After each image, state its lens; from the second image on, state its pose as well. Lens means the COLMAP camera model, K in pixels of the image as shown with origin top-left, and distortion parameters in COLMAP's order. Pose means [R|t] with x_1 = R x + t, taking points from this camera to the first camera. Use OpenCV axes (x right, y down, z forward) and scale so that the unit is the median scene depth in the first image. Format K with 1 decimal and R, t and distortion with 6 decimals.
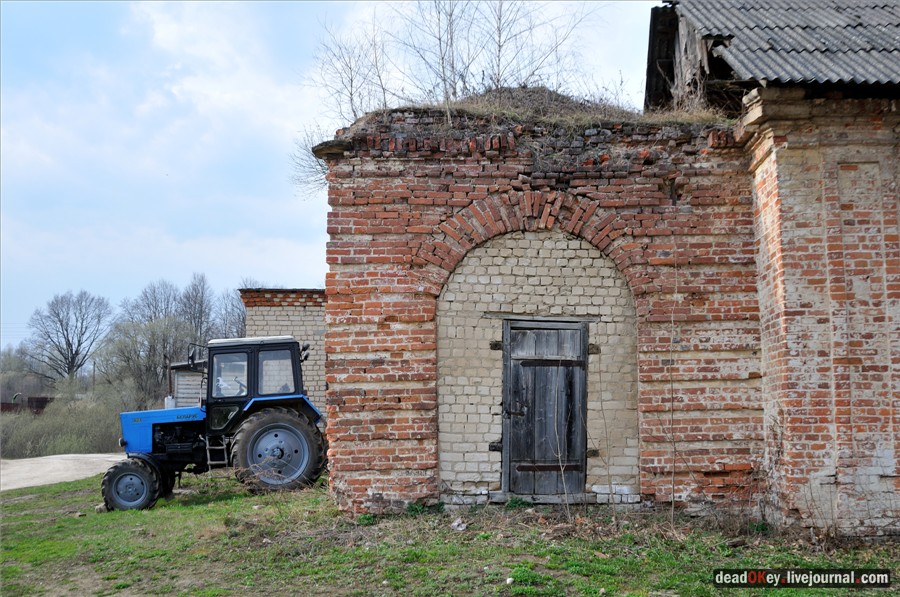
lens RADIAL K [[930.6, 0, 450.0], [0, 930.6, 298.5], [0, 0, 1]] dist [-0.115803, 0.032977]
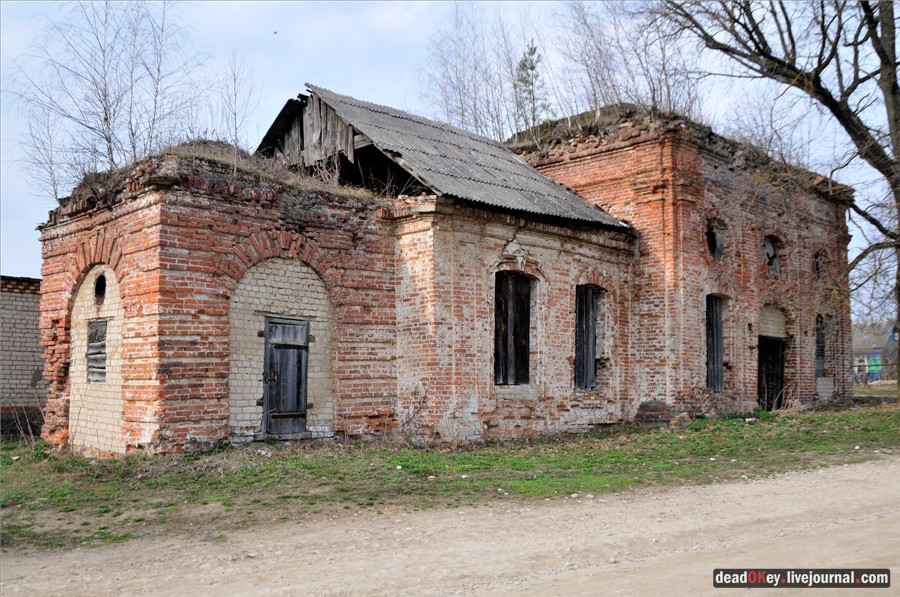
lens RADIAL K [[930.6, 0, 450.0], [0, 930.6, 298.5], [0, 0, 1]] dist [-0.115803, 0.032977]
pose [[0.660152, 0.062956, 0.748489, -0.856498], [-0.073240, 0.997128, -0.019272, 0.001024], [-0.747553, -0.042097, 0.662867, -0.191576]]
